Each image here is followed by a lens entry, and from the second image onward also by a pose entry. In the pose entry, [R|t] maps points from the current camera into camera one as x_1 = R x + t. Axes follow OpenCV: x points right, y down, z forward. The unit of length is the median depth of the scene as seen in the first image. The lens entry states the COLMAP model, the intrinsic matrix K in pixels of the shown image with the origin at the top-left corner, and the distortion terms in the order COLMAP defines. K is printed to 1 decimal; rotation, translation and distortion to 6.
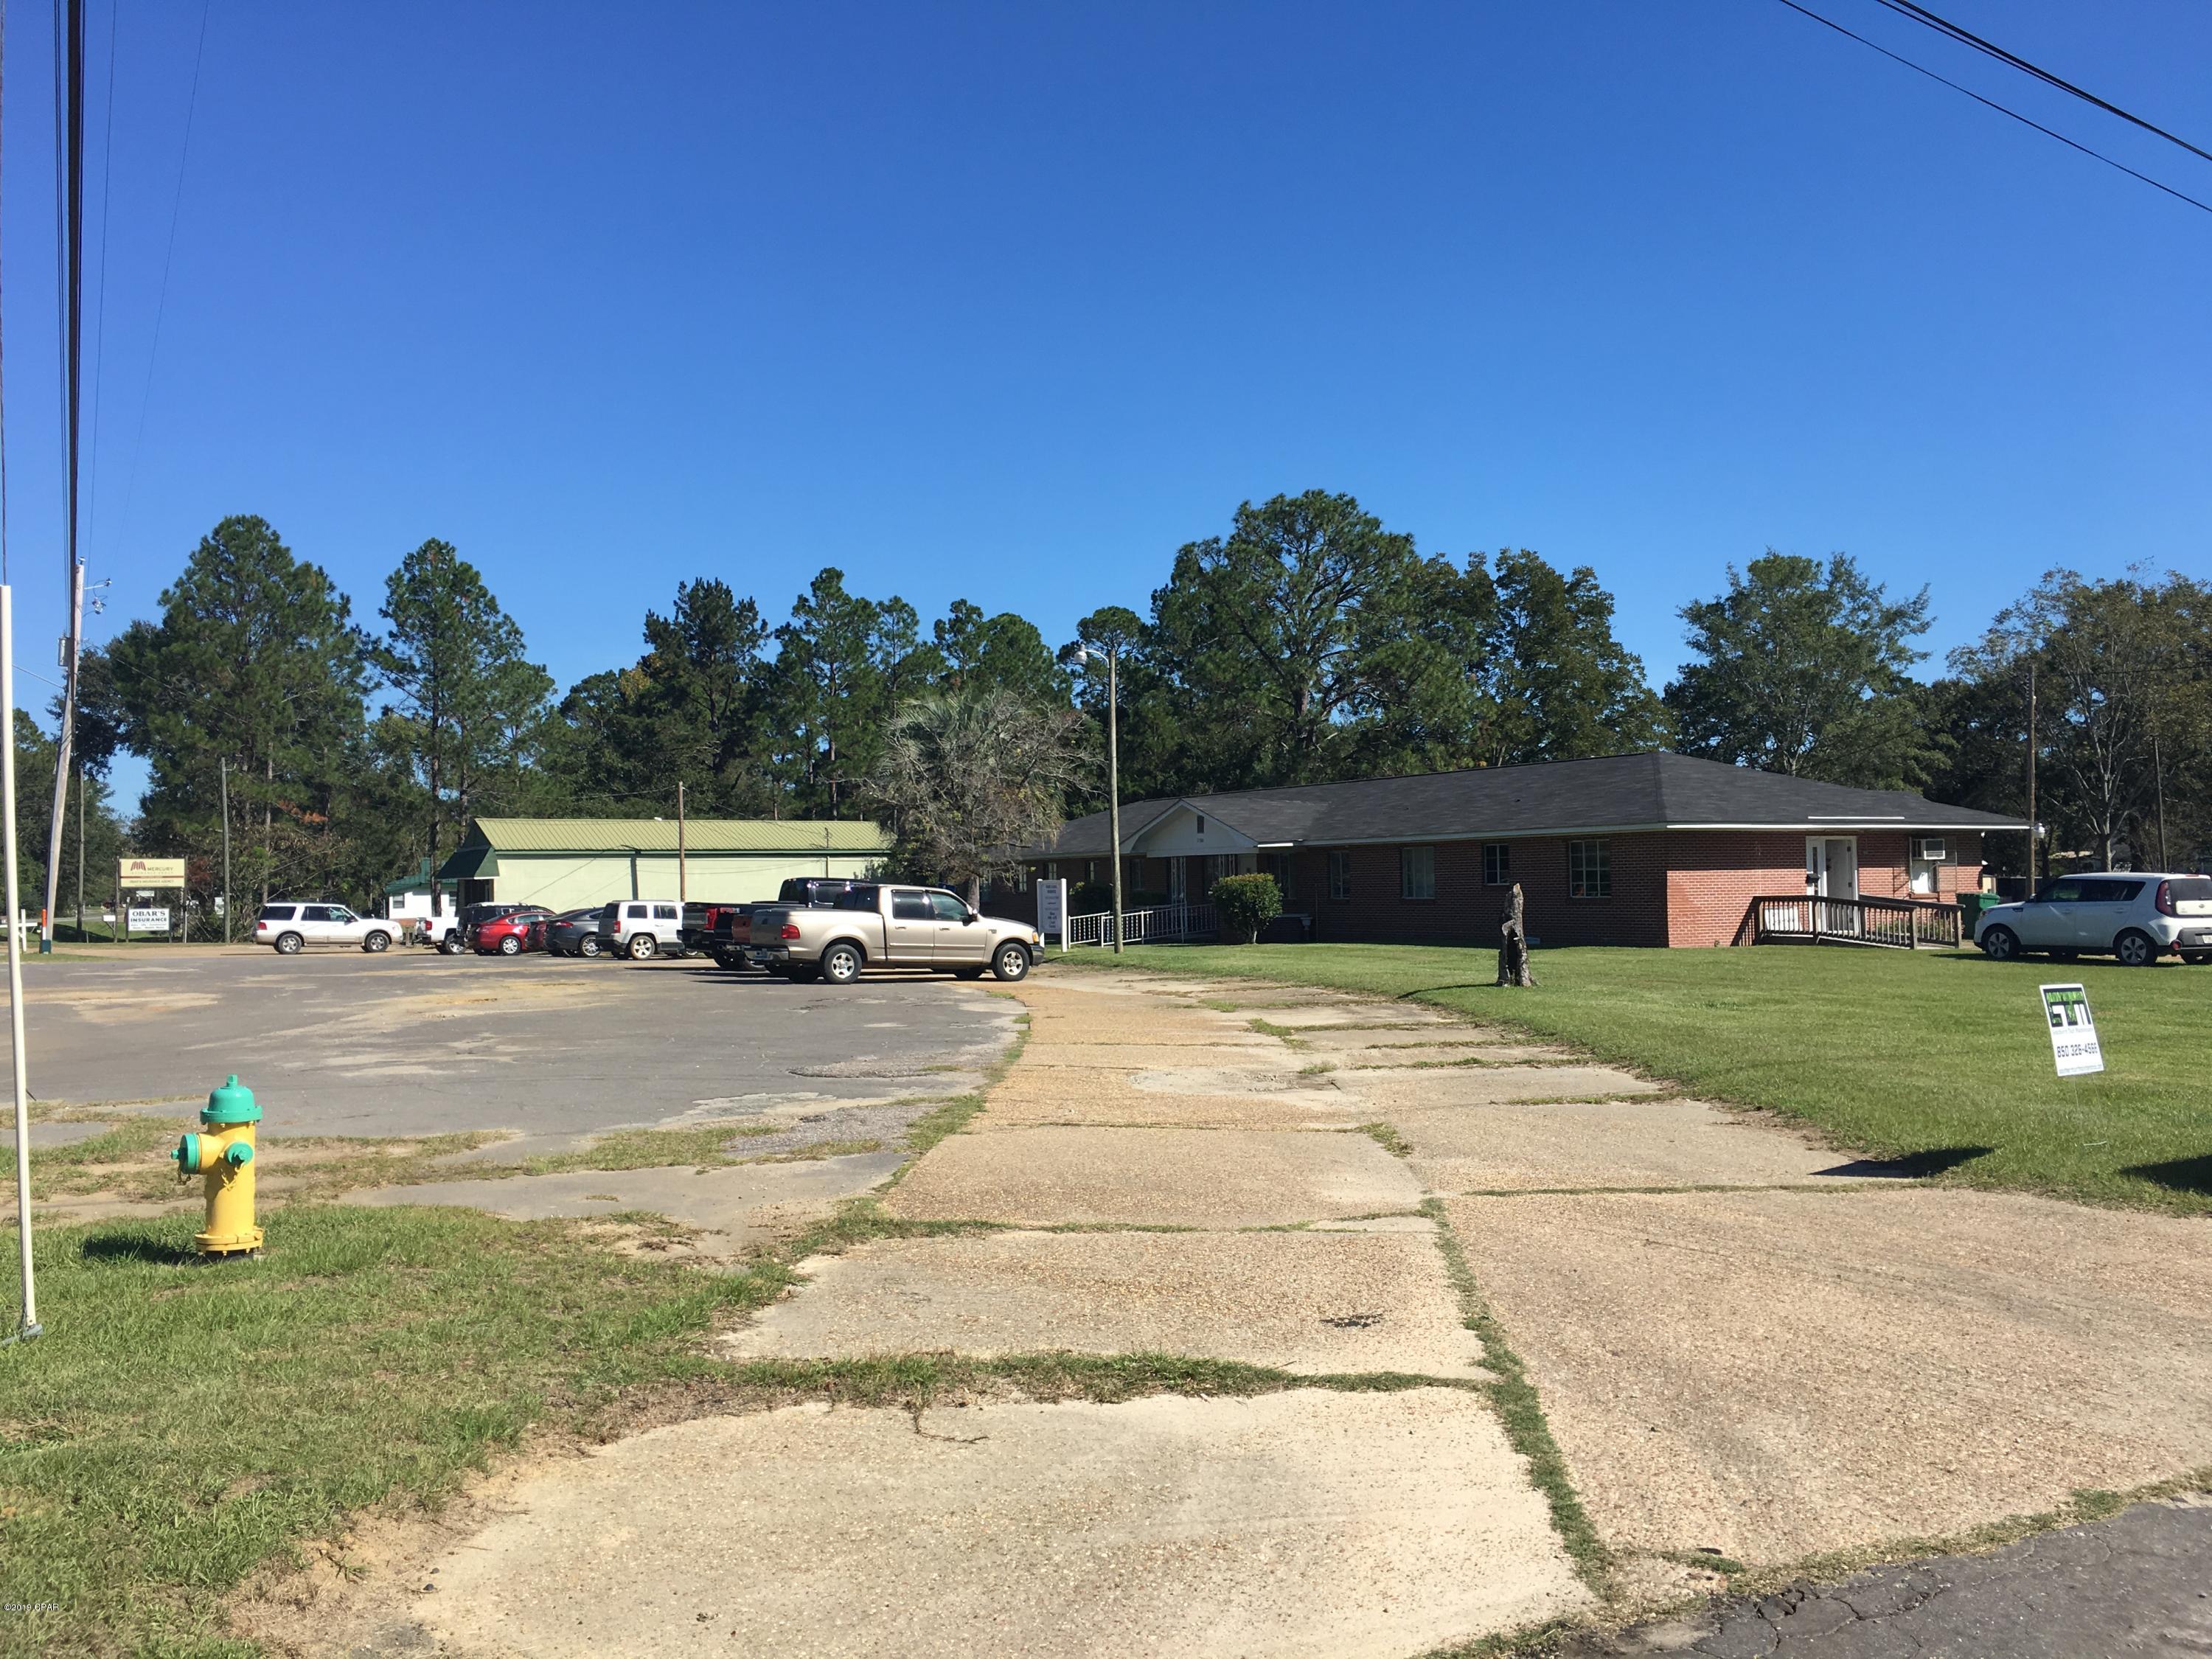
lens RADIAL K [[1876.3, 0, 1100.3], [0, 1876.3, 842.3], [0, 0, 1]] dist [0.079907, -0.102924]
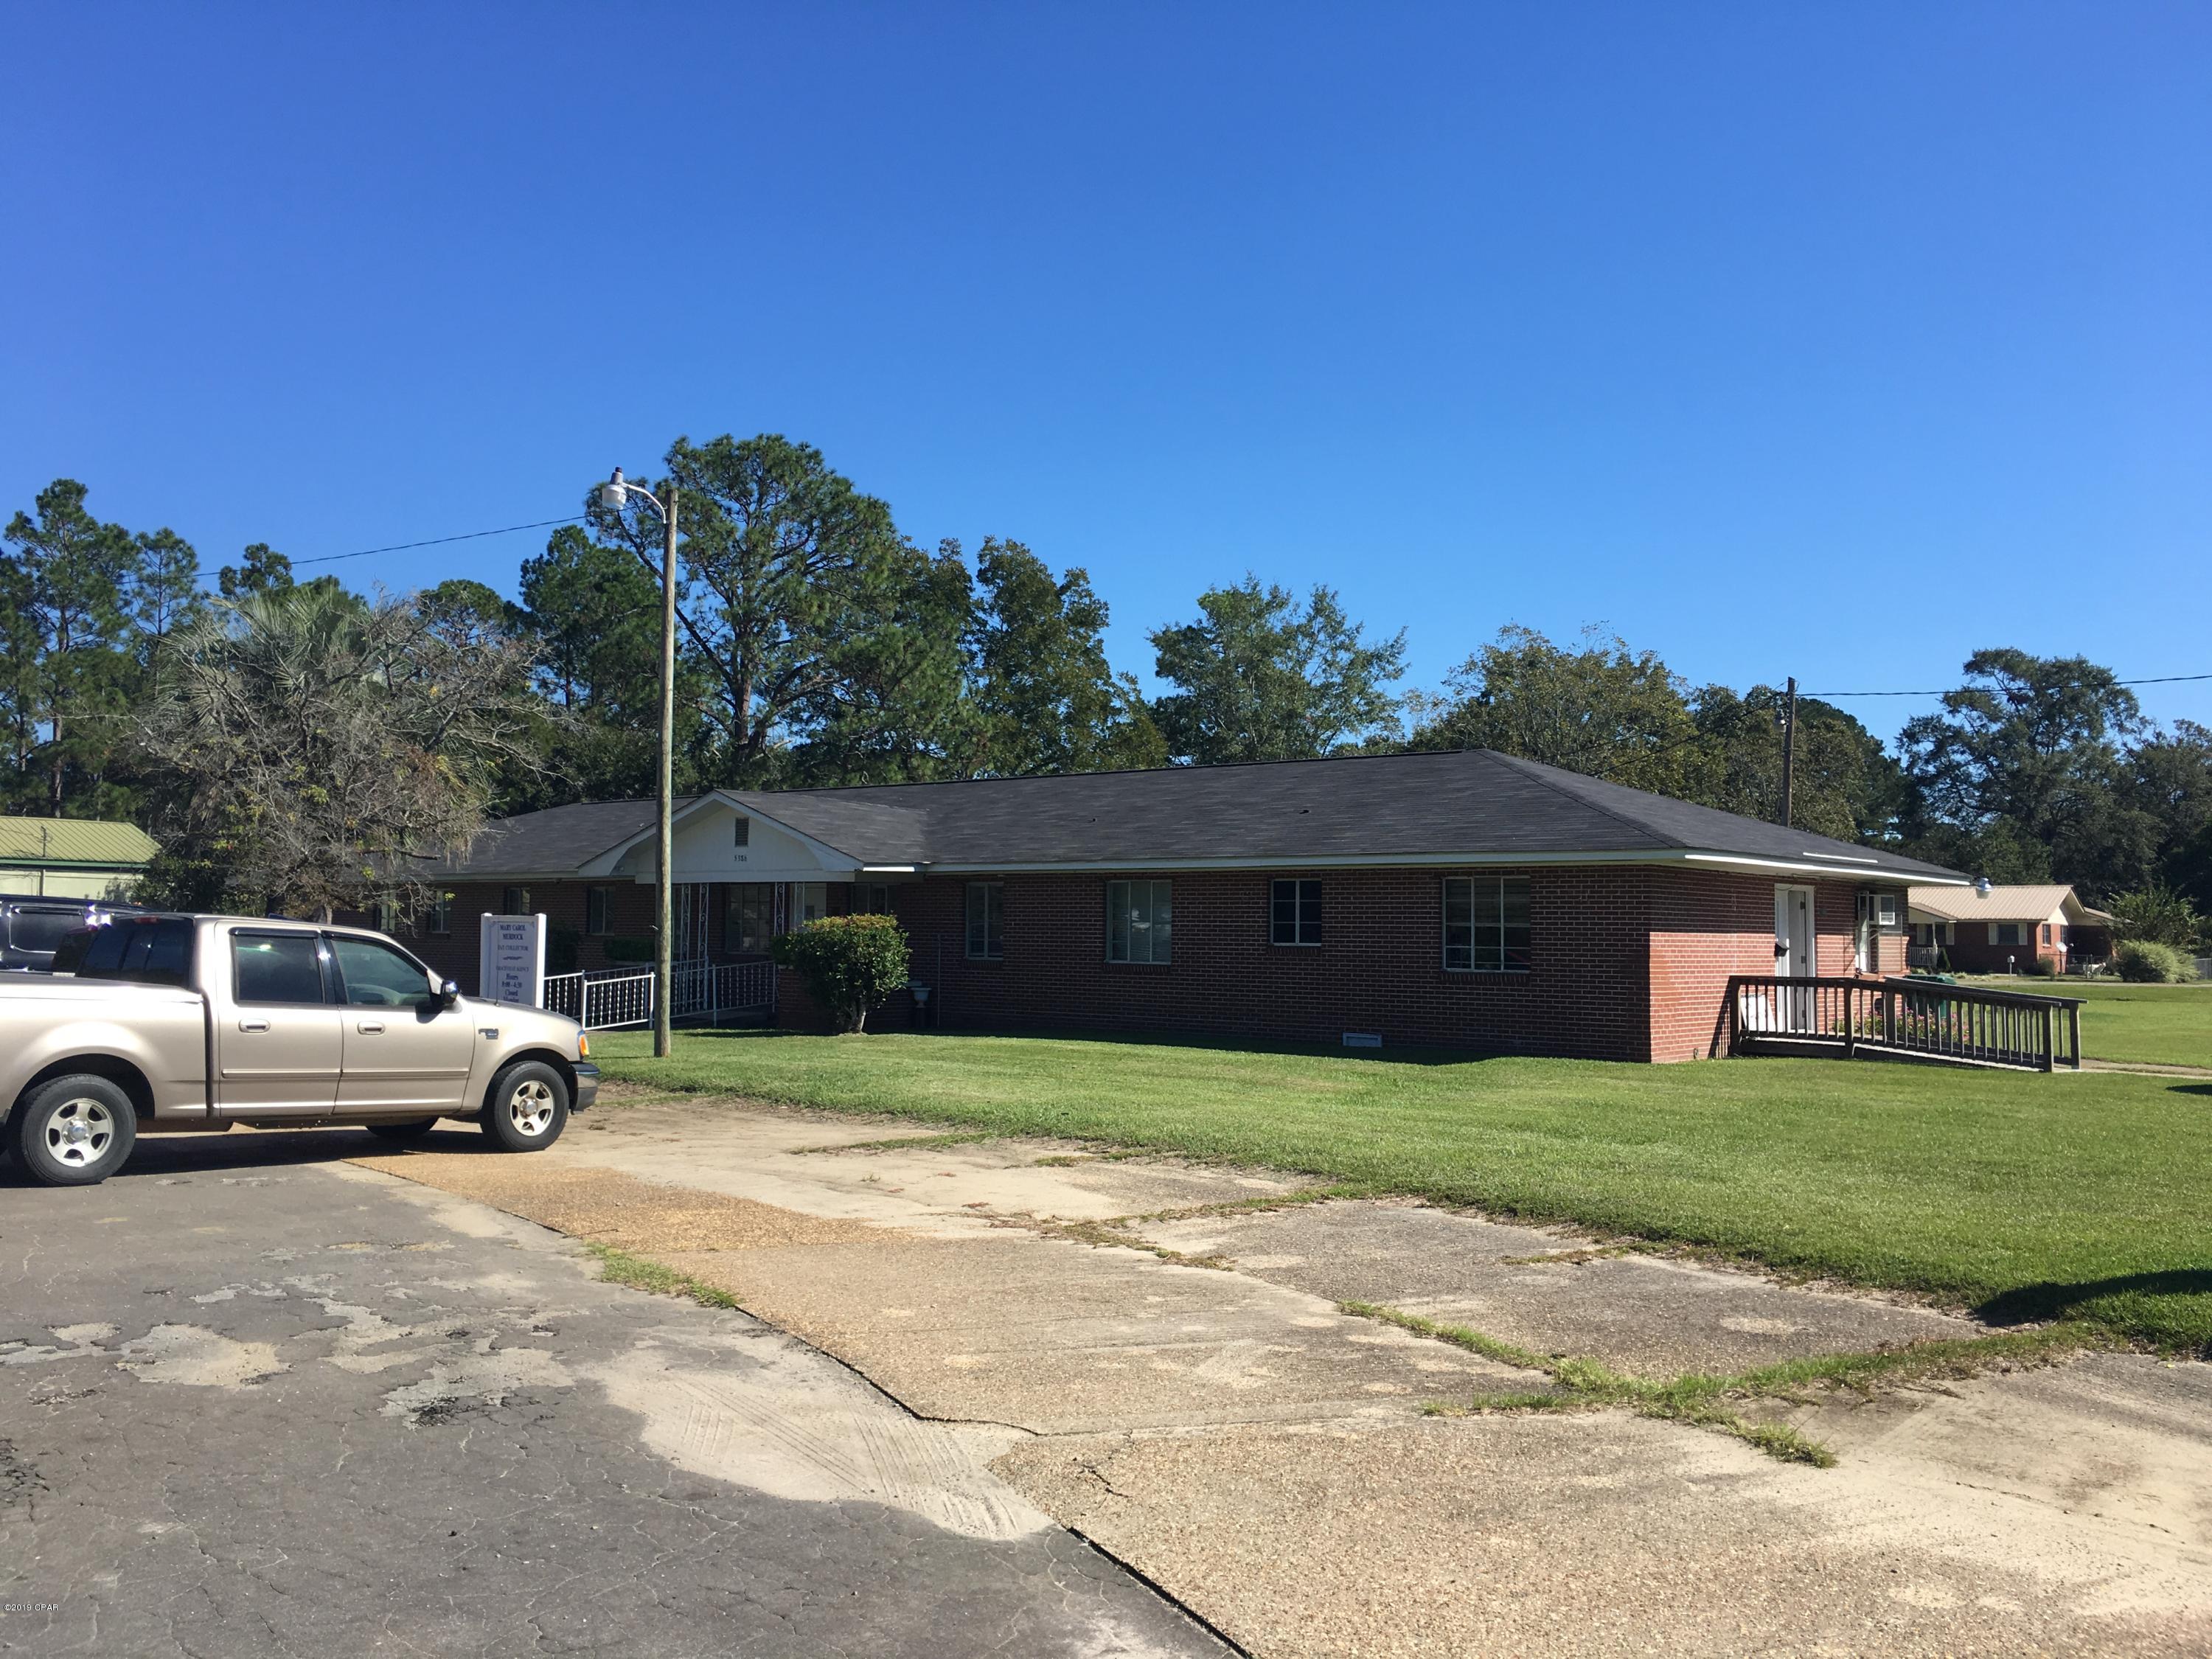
lens RADIAL K [[1876.3, 0, 1103.2], [0, 1876.3, 846.6], [0, 0, 1]] dist [0.079907, -0.102924]
pose [[0.933783, 0.044286, 0.355090, -0.038910], [-0.036269, 0.998915, -0.029206, 0.006269], [-0.355998, 0.014393, 0.934376, 0.266896]]
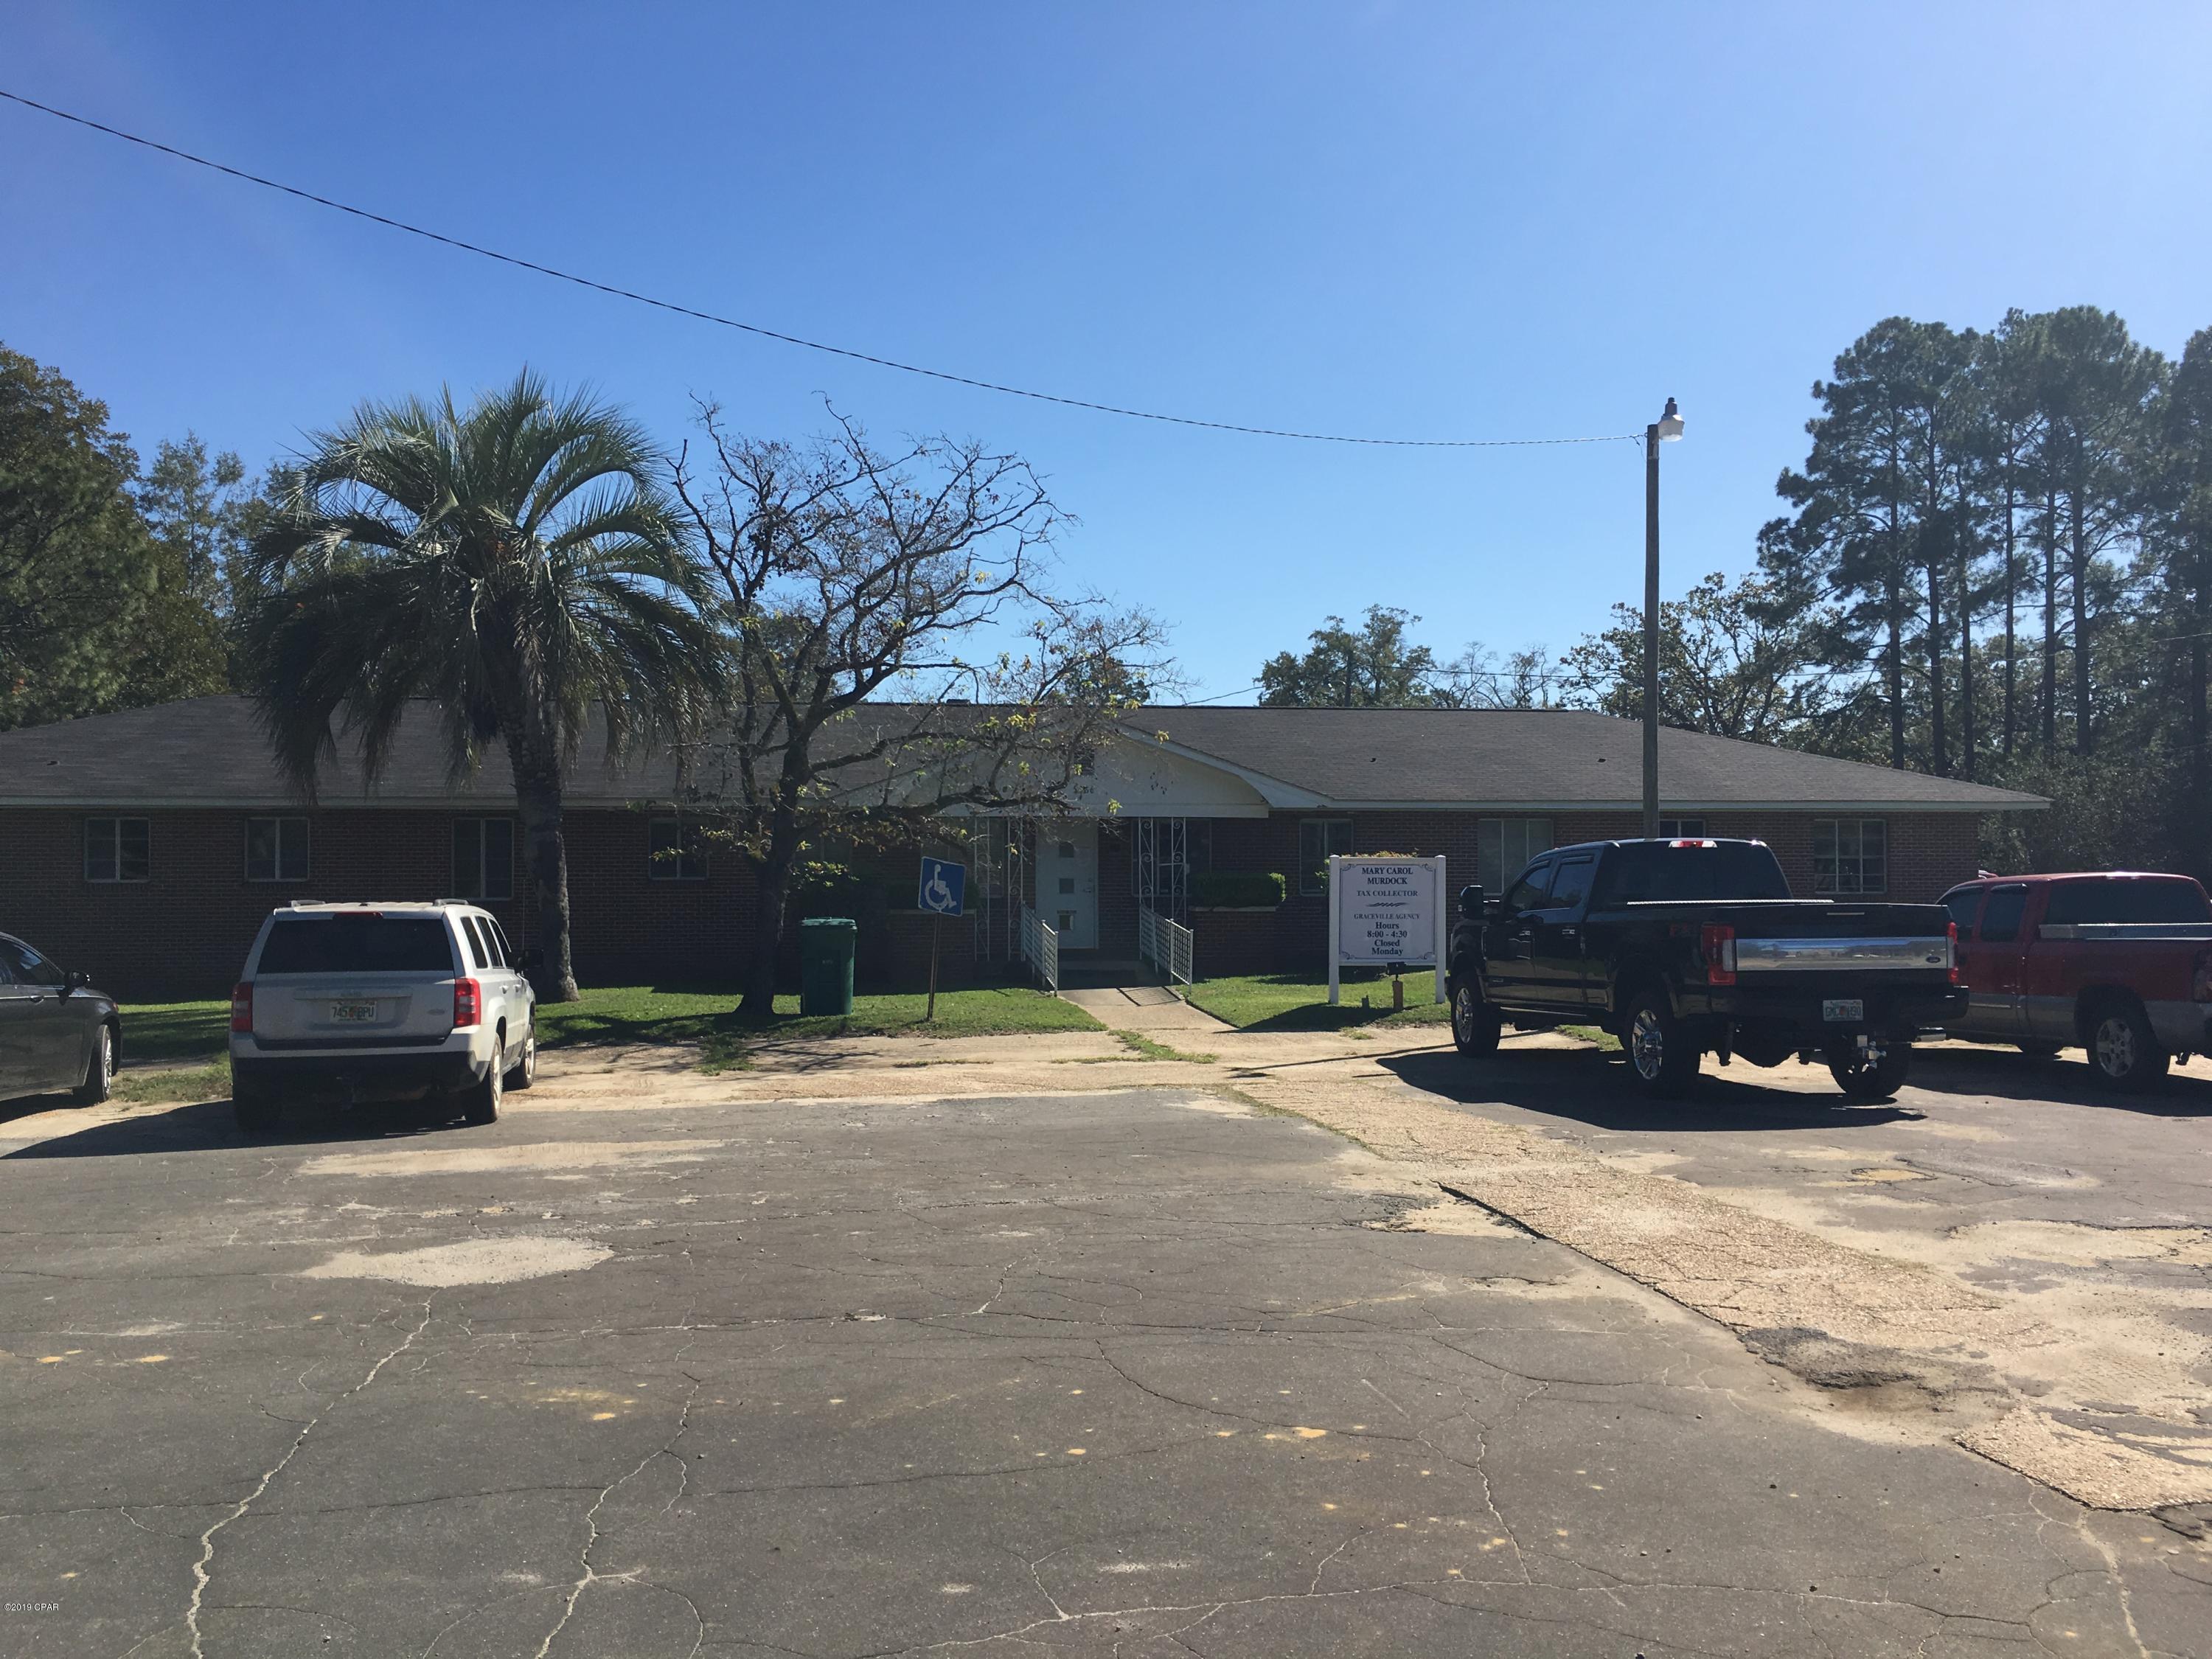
lens RADIAL K [[1876.3, 0, 1103.7], [0, 1876.3, 839.3], [0, 0, 1]] dist [0.079907, -0.102924]
pose [[0.352636, 0.027974, 0.935342, -0.325126], [-0.025779, 0.999464, -0.020172, 0.017364], [-0.935405, -0.016999, 0.353168, 0.566796]]
